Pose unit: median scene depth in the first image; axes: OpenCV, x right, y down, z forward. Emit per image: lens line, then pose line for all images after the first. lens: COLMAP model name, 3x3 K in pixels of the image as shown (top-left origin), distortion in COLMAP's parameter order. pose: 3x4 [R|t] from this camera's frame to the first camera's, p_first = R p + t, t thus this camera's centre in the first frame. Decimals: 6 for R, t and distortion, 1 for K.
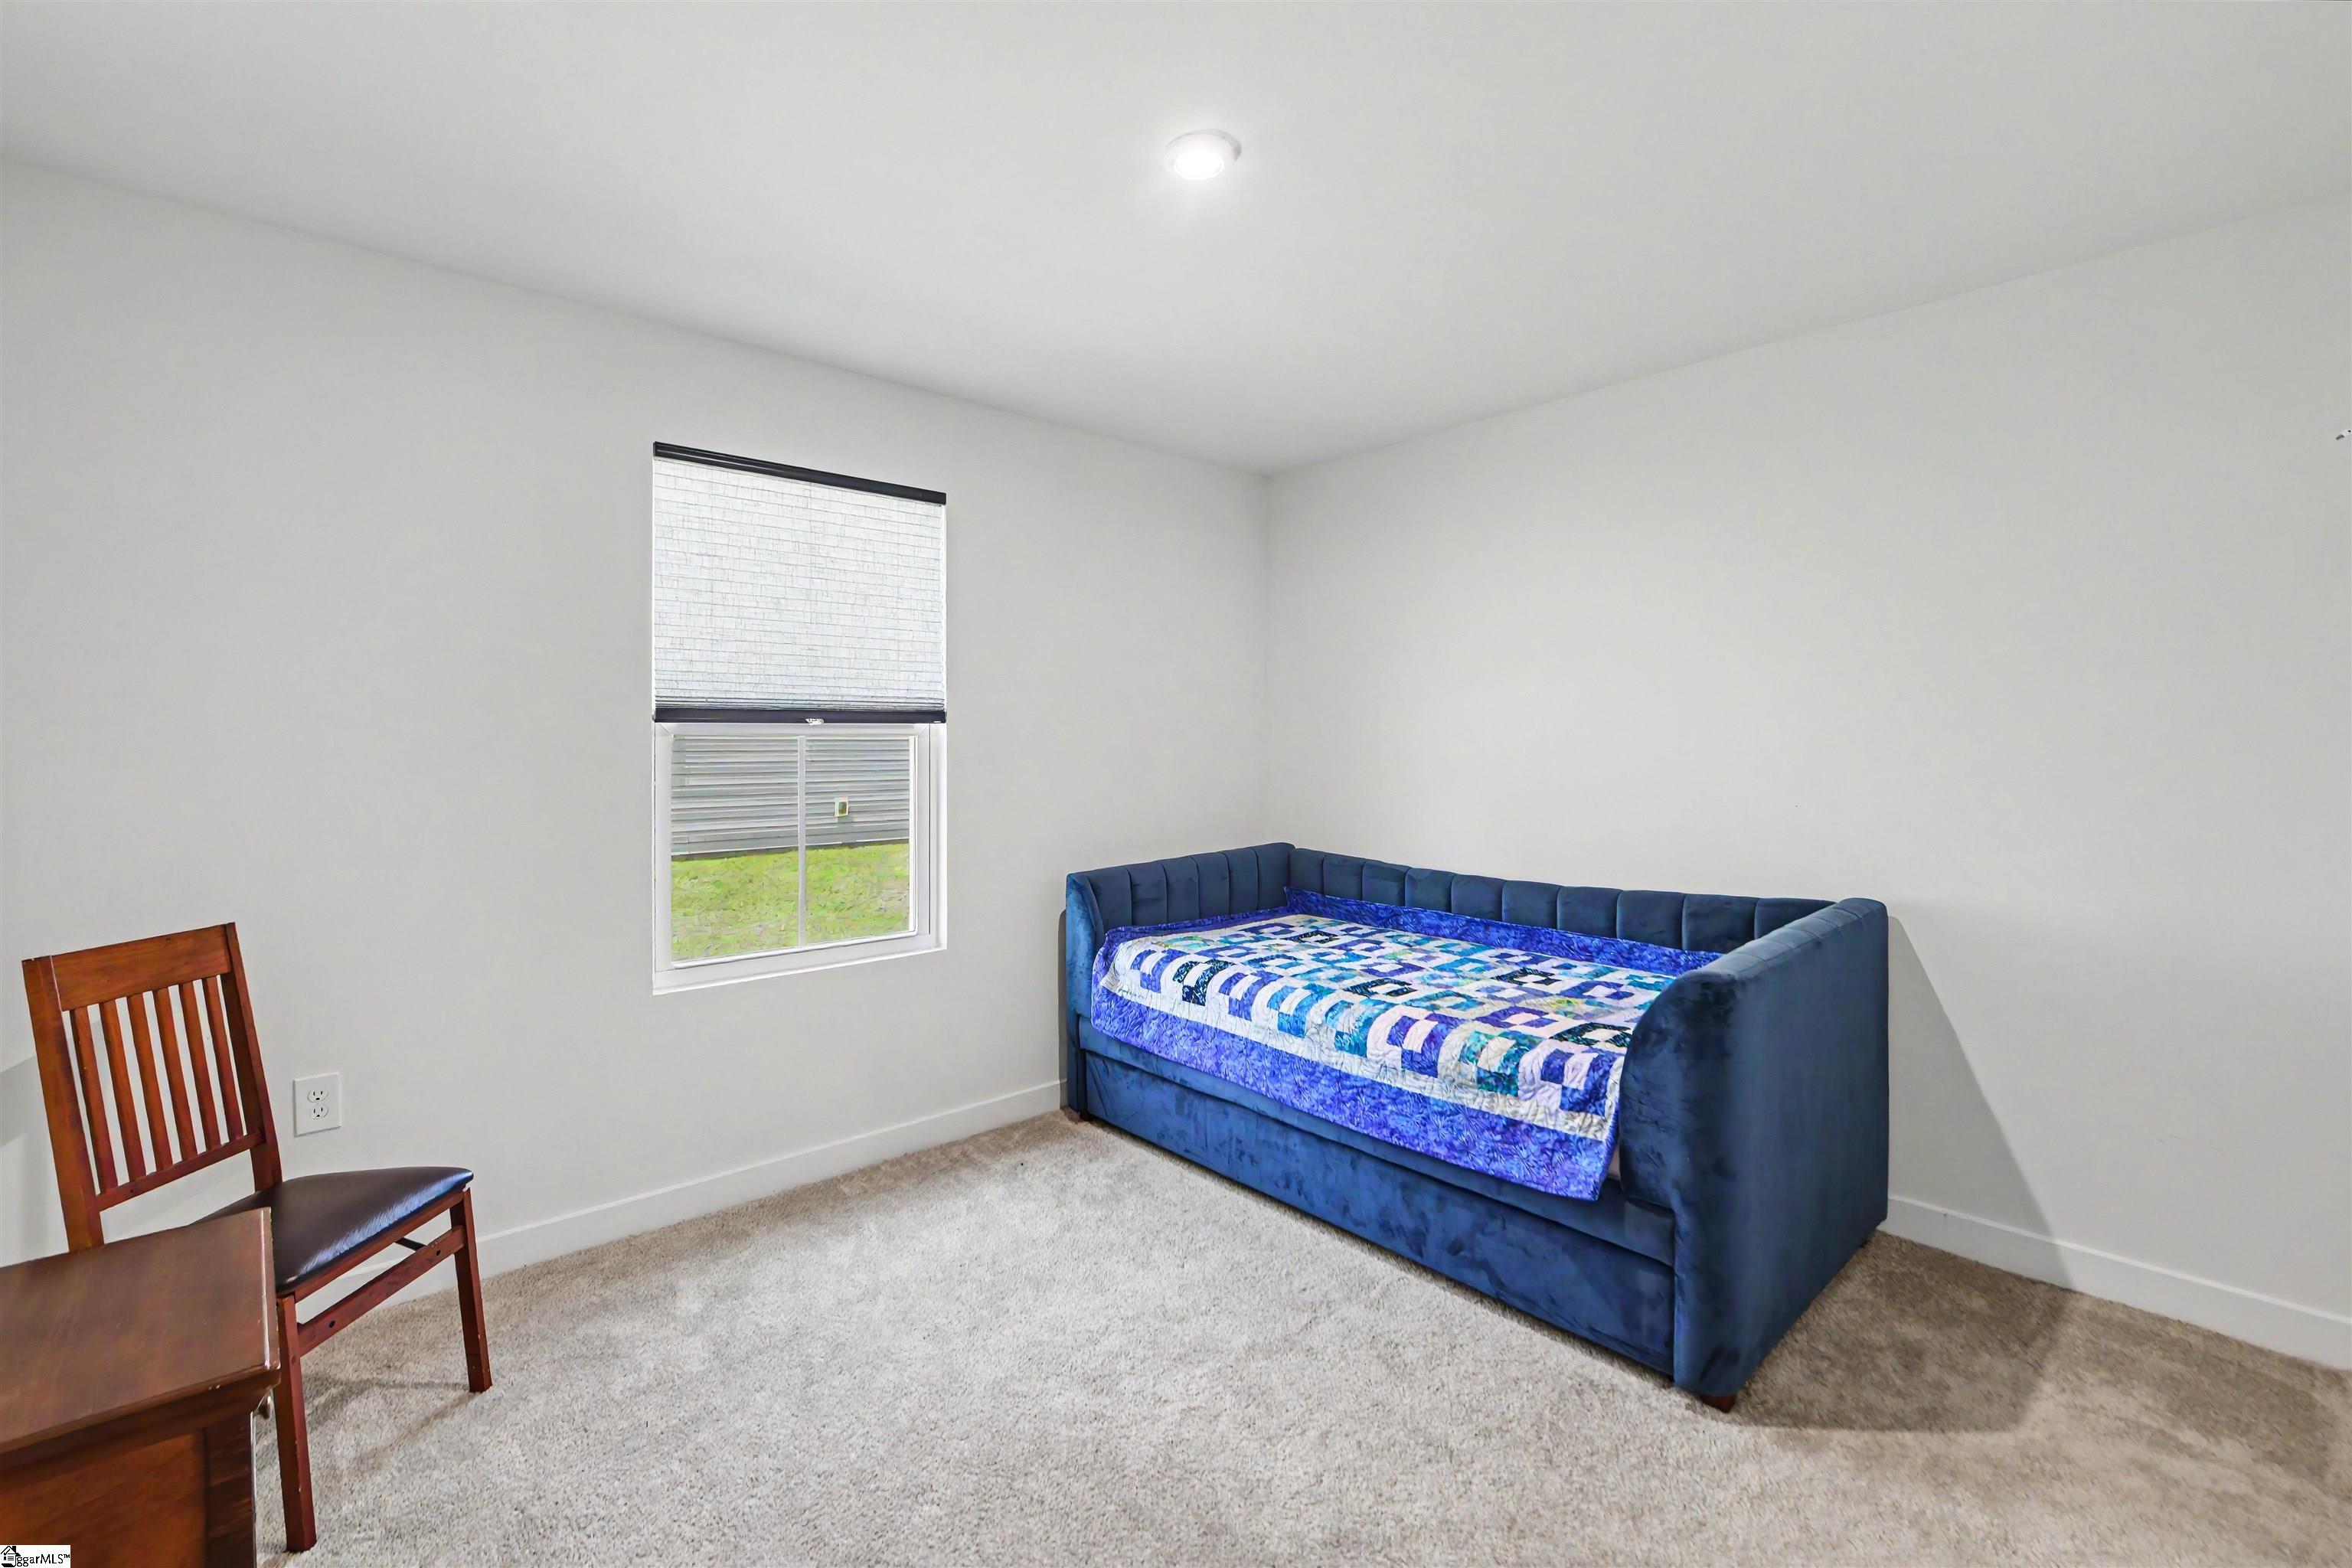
lens RADIAL K [[1026.2, 0, 1174.7], [0, 1026.2, 758.5], [0, 0, 1]] dist [-0.005016, -0.001056]
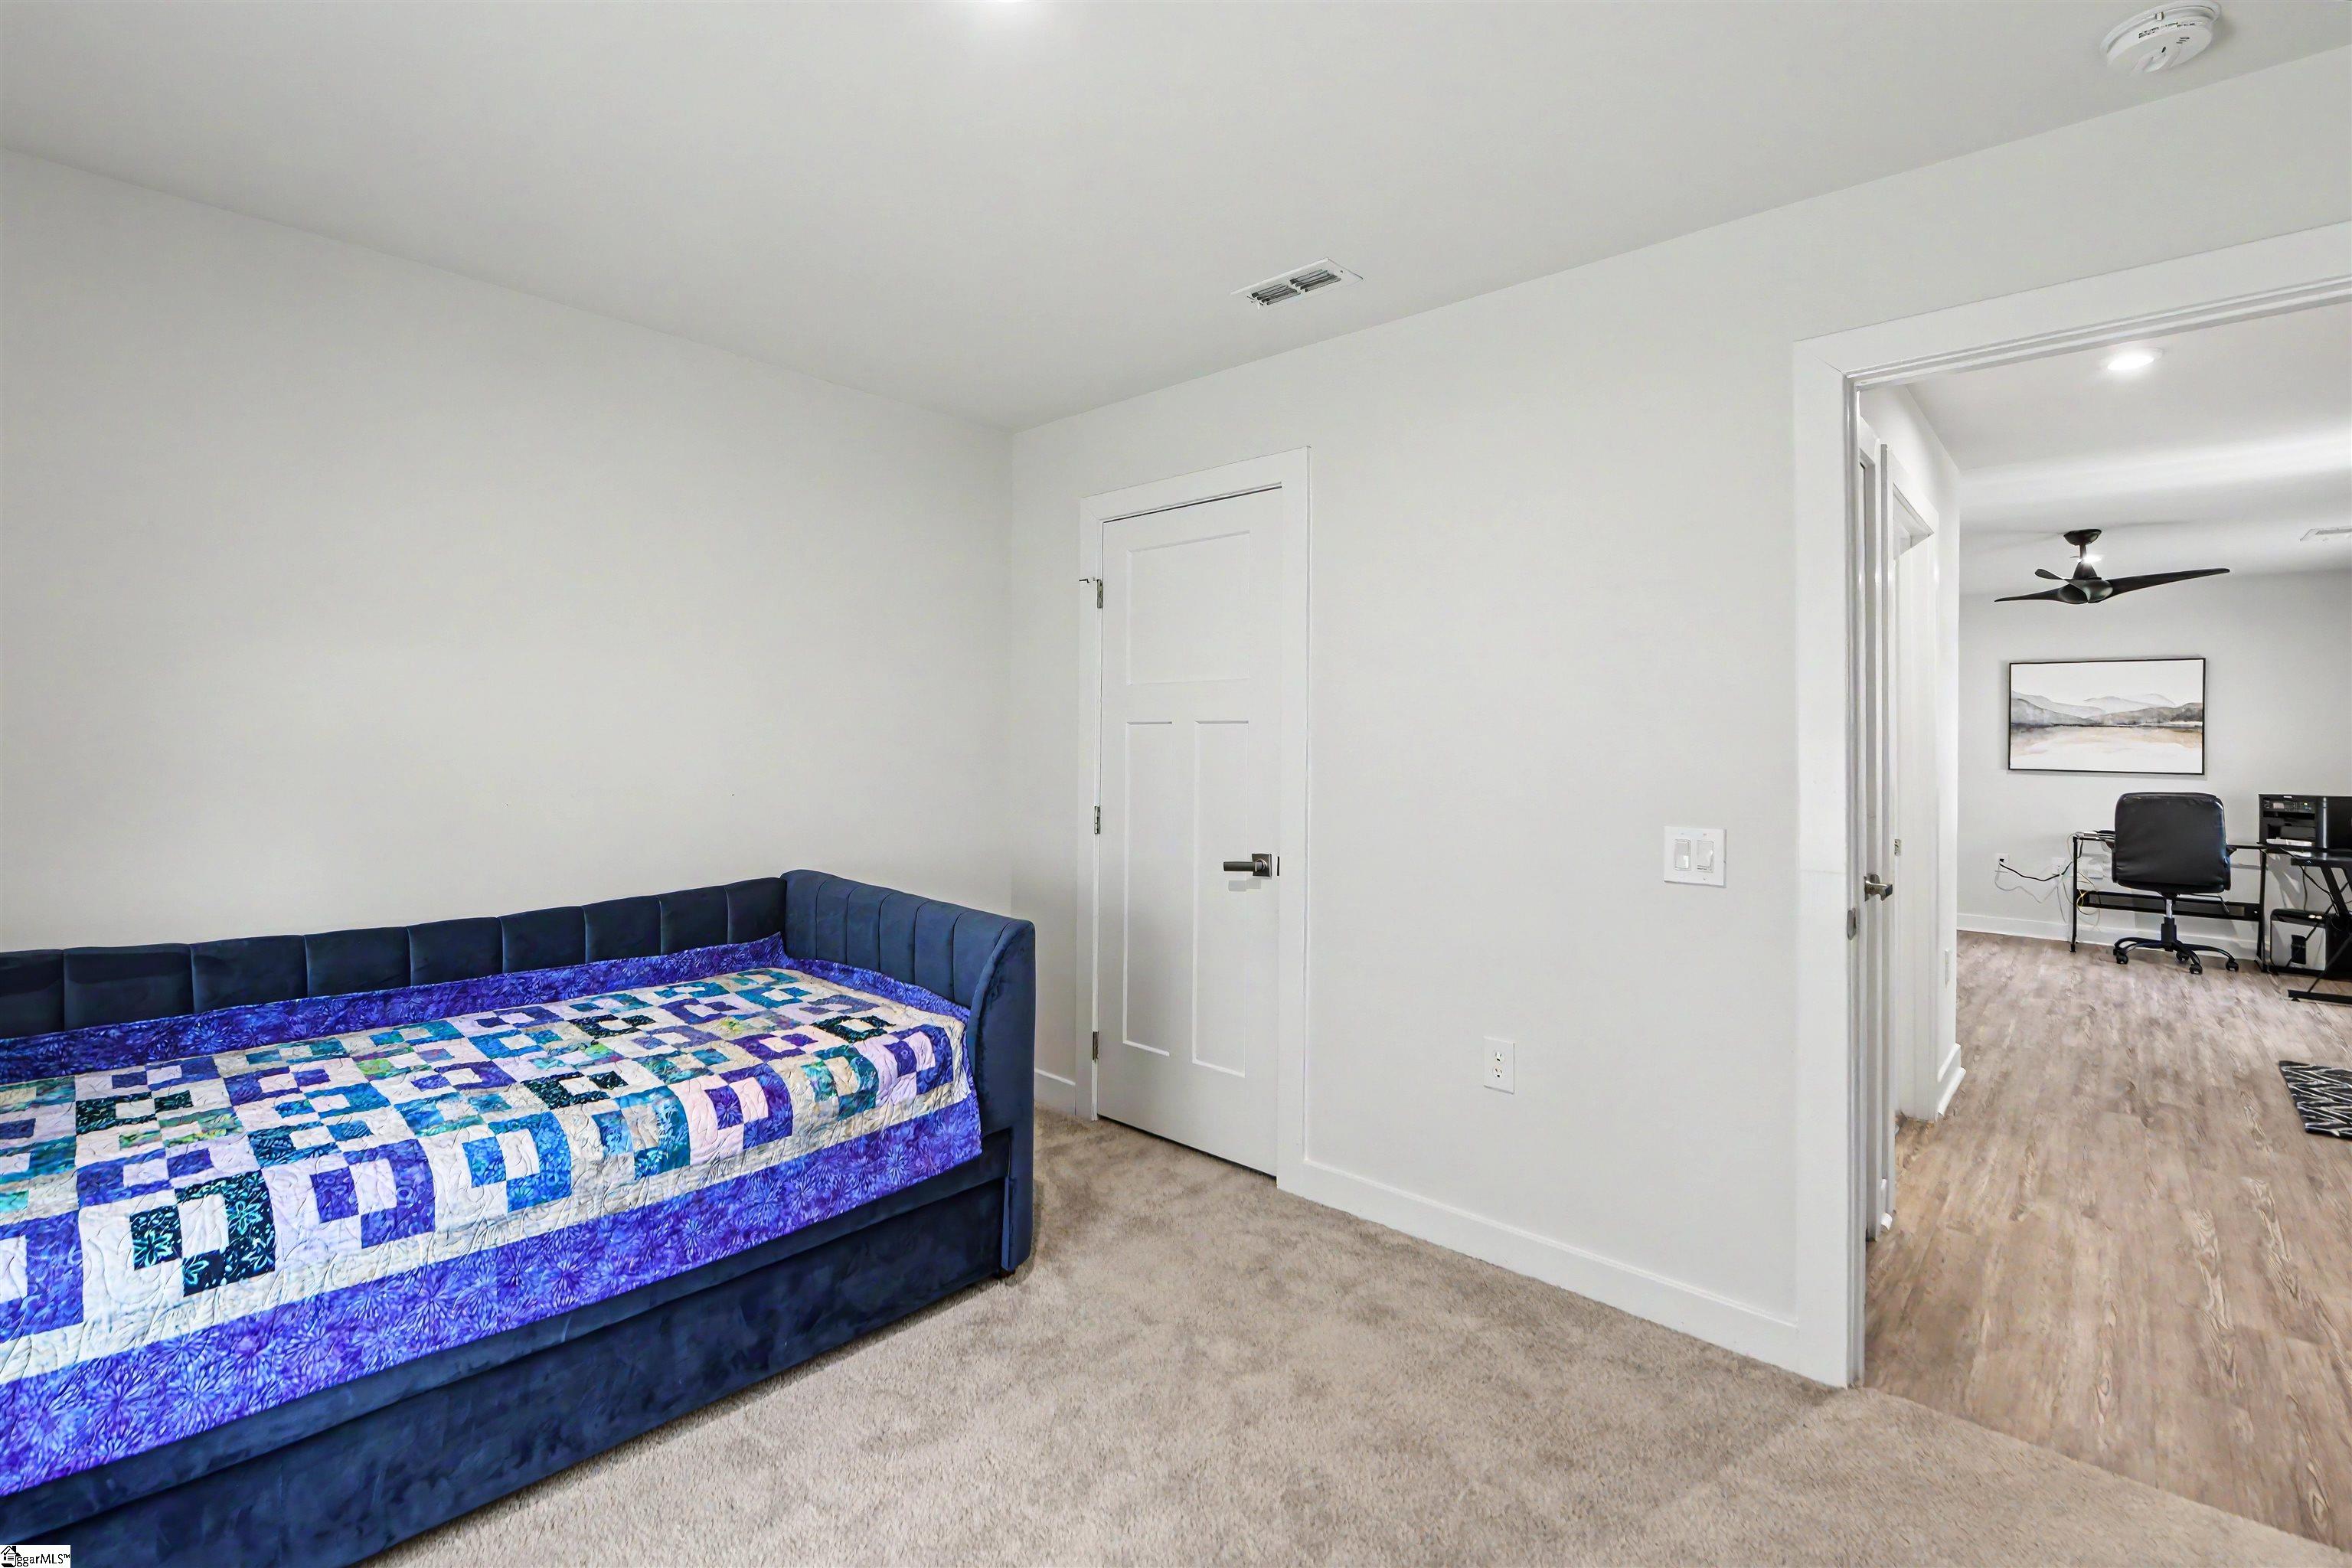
lens RADIAL K [[1026.2, 0, 1173.2], [0, 1026.2, 773.1], [0, 0, 1]] dist [-0.005016, -0.001056]
pose [[-0.093452, -0.027582, 0.995242, -0.564184], [0.007749, 0.999566, 0.028429, -0.002772], [-0.995594, 0.010368, -0.093198, 0.731775]]
